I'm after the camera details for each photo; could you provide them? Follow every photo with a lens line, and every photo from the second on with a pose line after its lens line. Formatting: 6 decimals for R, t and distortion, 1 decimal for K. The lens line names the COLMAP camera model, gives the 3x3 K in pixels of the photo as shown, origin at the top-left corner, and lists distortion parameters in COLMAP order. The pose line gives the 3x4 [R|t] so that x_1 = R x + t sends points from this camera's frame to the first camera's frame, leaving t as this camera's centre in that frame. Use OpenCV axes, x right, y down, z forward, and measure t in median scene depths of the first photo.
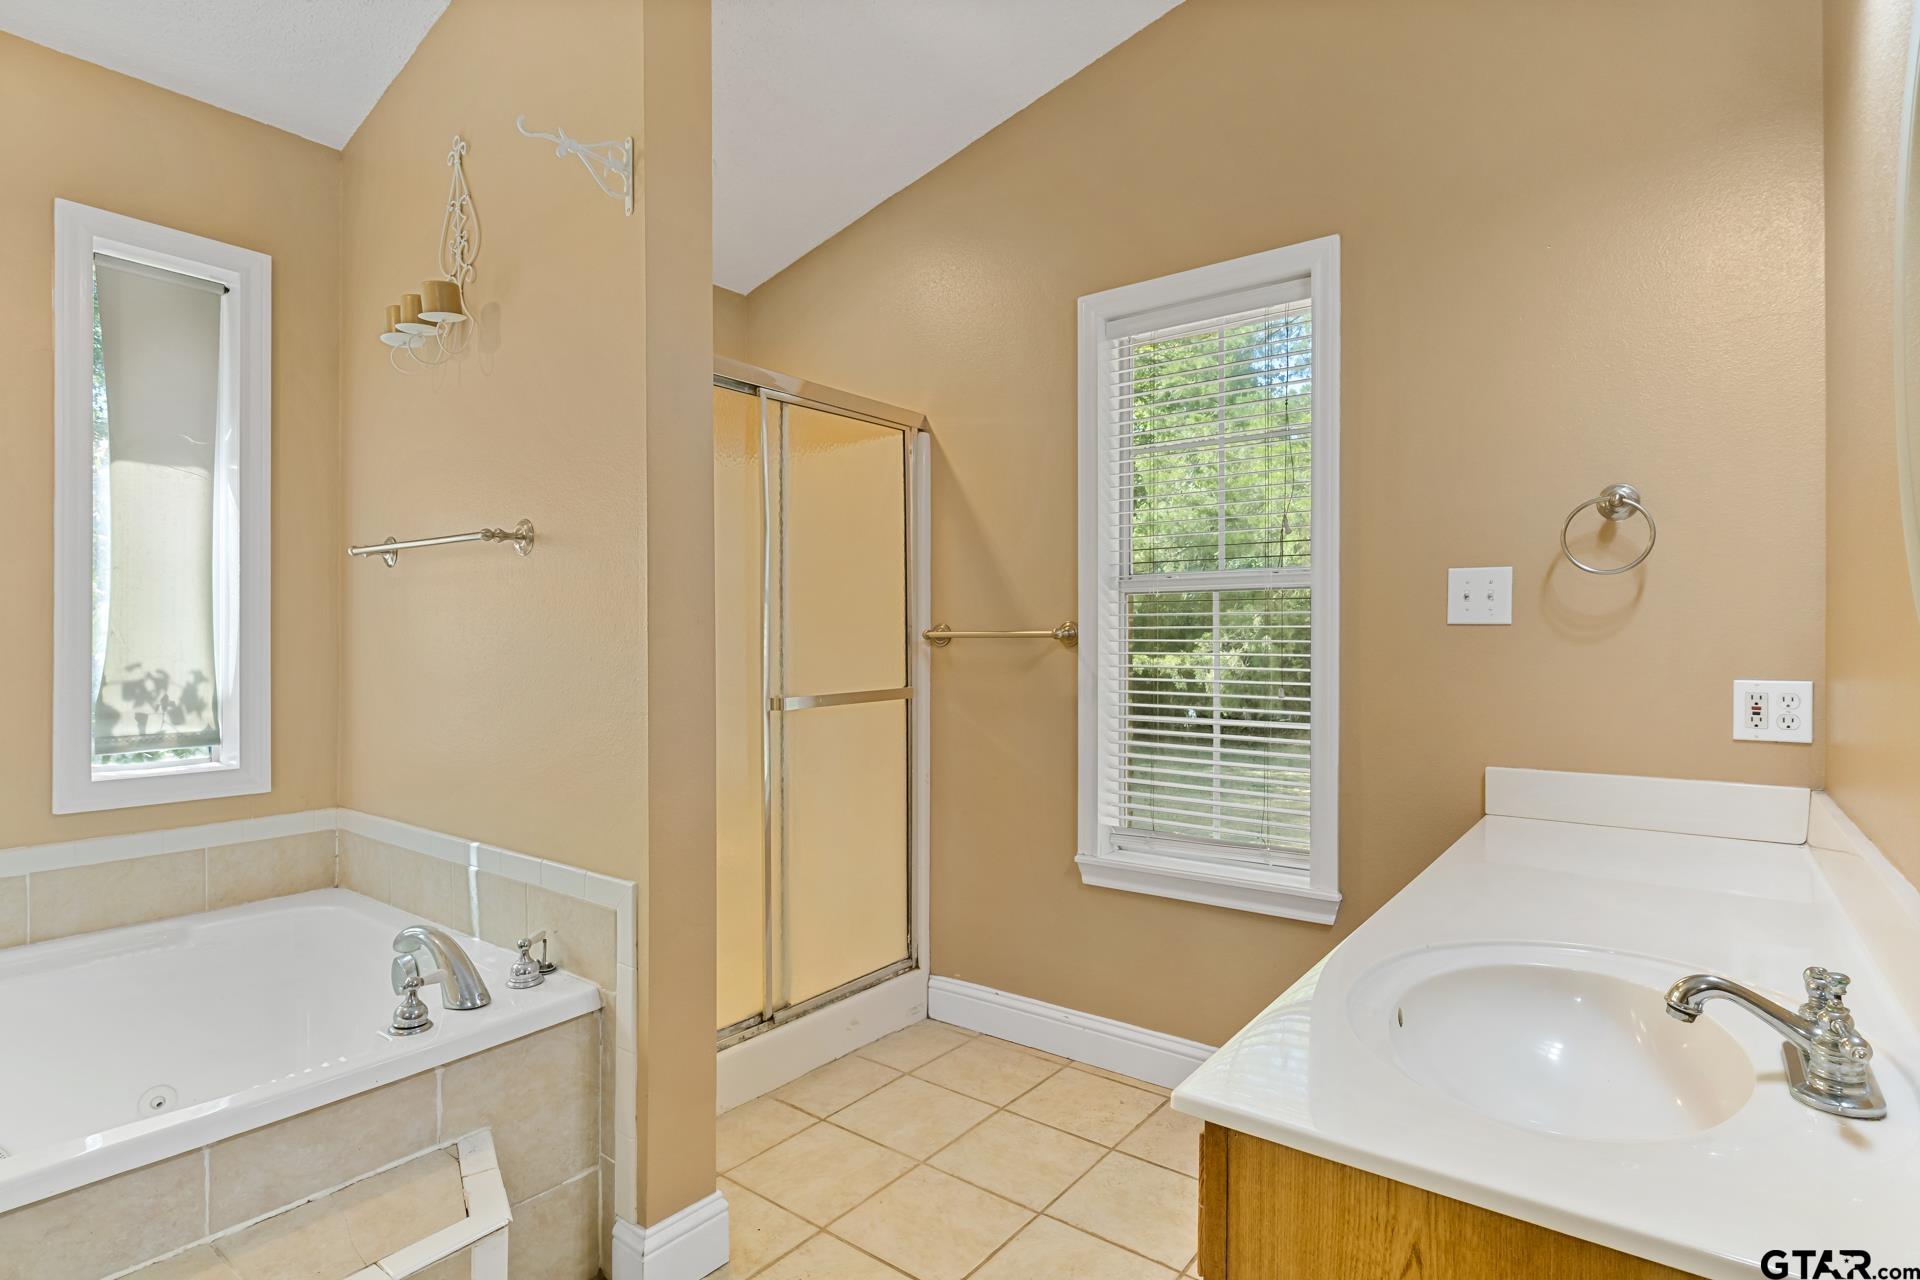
lens RADIAL K [[970.7, 0, 965.5], [0, 970.7, 641.4], [0, 0, 1]] dist [-0.007181, 0.000235]
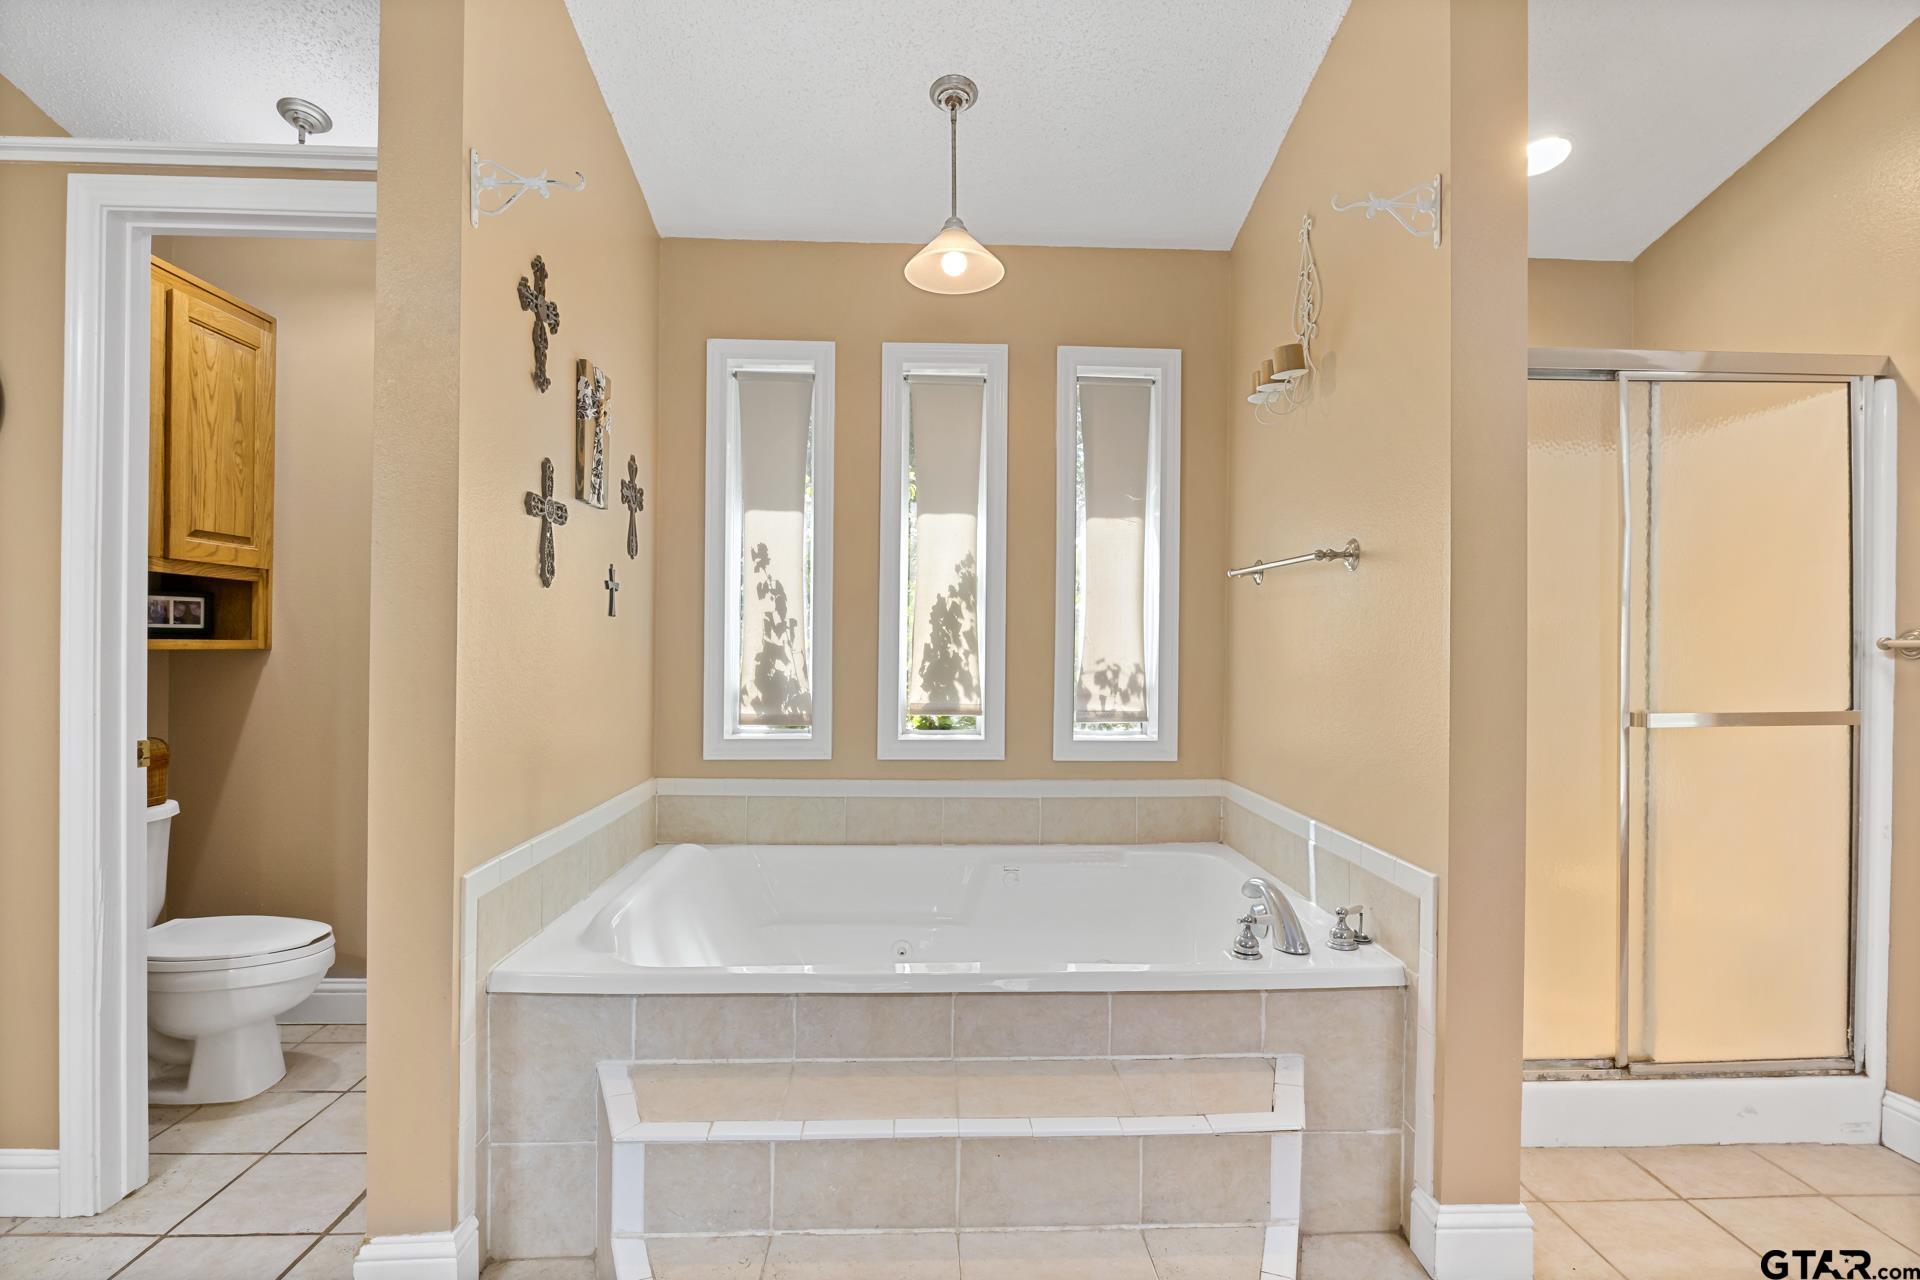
lens RADIAL K [[968.0, 0, 966.1], [0, 968.0, 644.1], [0, 0, 1]] dist [-0.003753, -0.000874]
pose [[0.639308, 0.007665, -0.768912, 0.116423], [-0.010178, 0.999947, 0.001506, -0.000506], [0.768883, 0.006863, 0.639352, -0.061629]]
